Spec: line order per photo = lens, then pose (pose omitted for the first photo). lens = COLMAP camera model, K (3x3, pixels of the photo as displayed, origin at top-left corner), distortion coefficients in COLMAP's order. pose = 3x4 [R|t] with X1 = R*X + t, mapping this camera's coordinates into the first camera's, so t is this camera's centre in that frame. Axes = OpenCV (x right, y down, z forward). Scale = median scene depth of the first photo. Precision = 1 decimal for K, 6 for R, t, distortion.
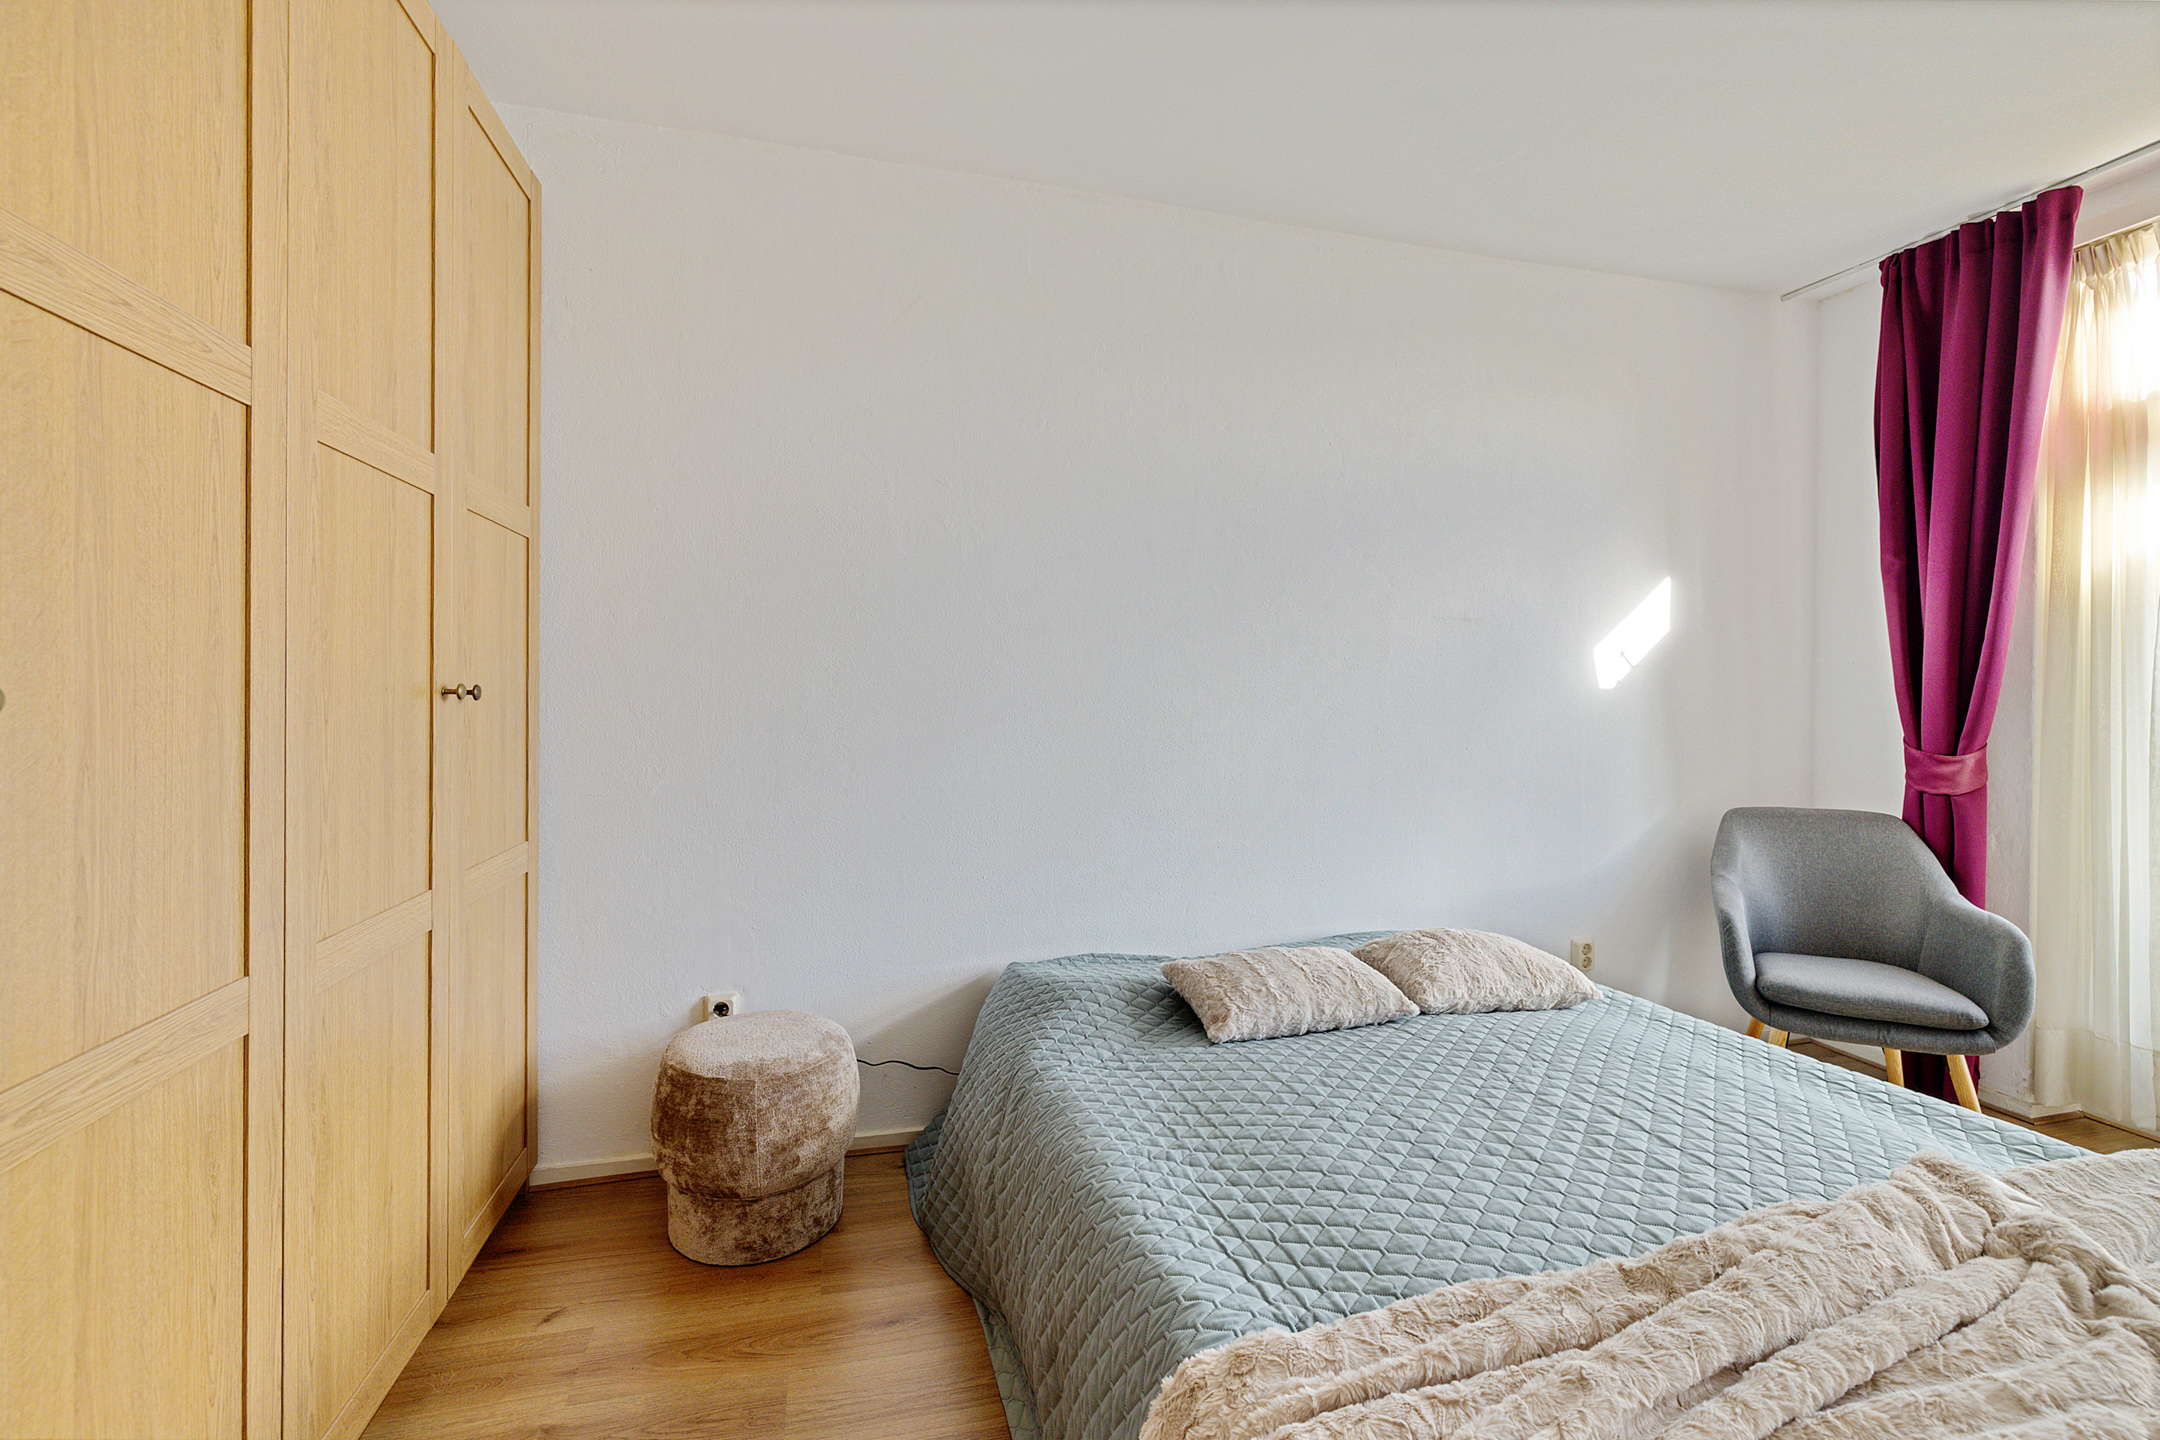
lens RADIAL K [[912.2, 0, 1093.2], [0, 912.2, 680.6], [0, 0, 1]] dist [0.004005, 0.000105]
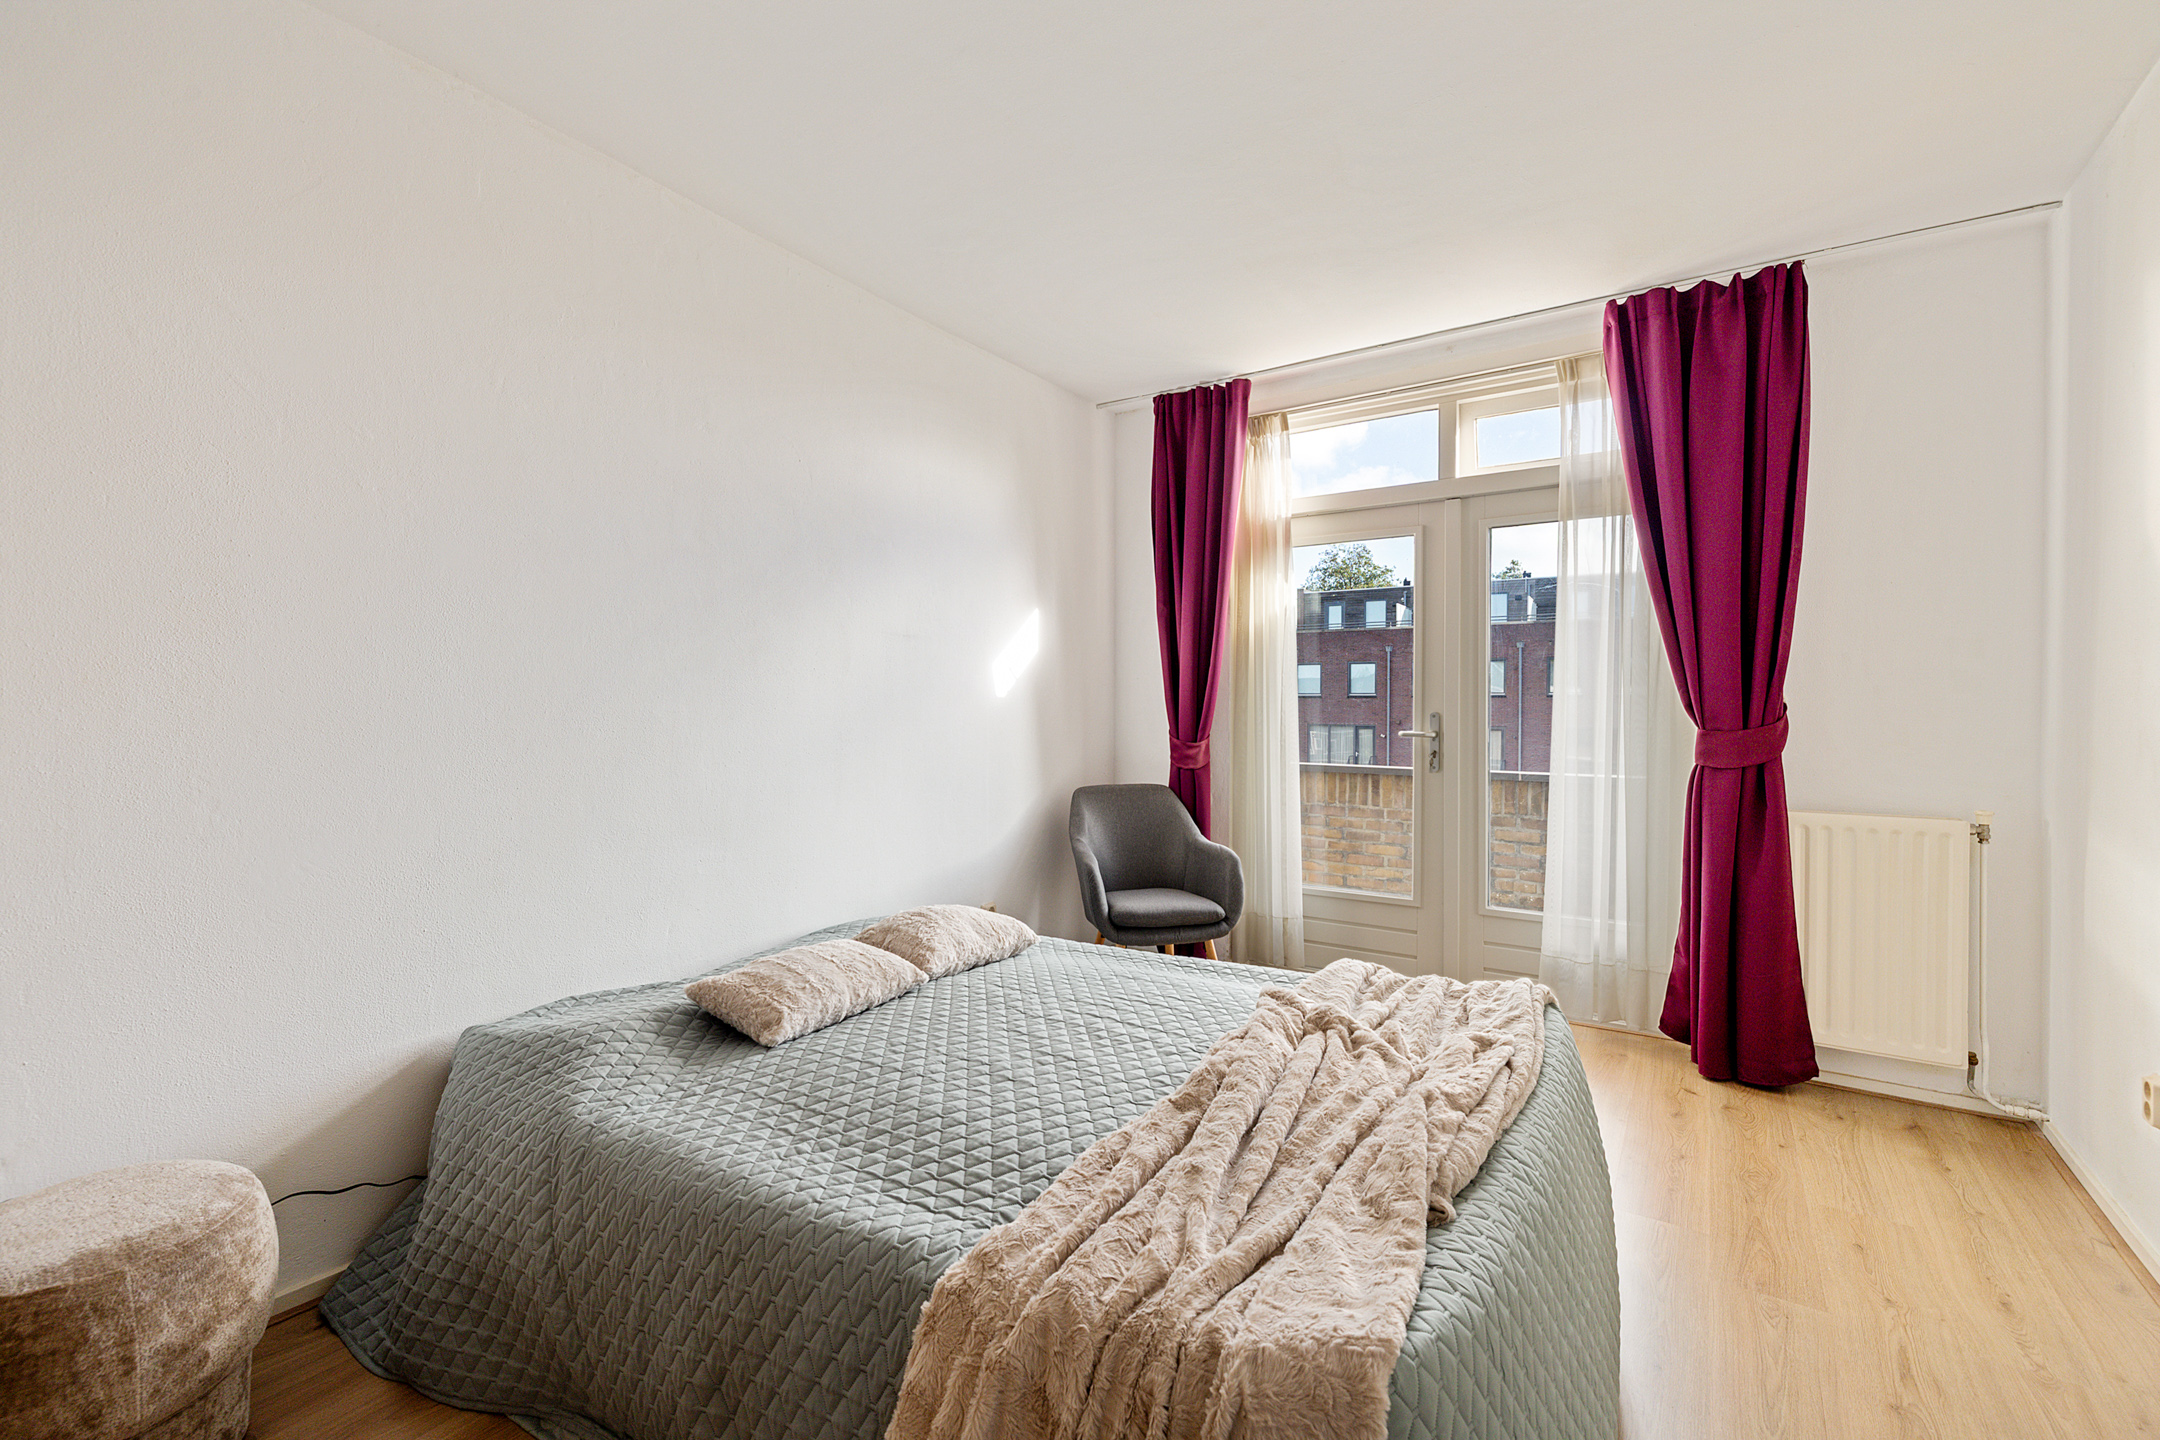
lens RADIAL K [[912.2, 0, 1093.2], [0, 912.2, 680.6], [0, 0, 1]] dist [0.004005, 0.000105]
pose [[0.749026, 0.012326, 0.662426, -0.281966], [-0.008040, 0.999922, -0.009515, -0.004422], [-0.662492, 0.001801, 0.749067, 0.000038]]
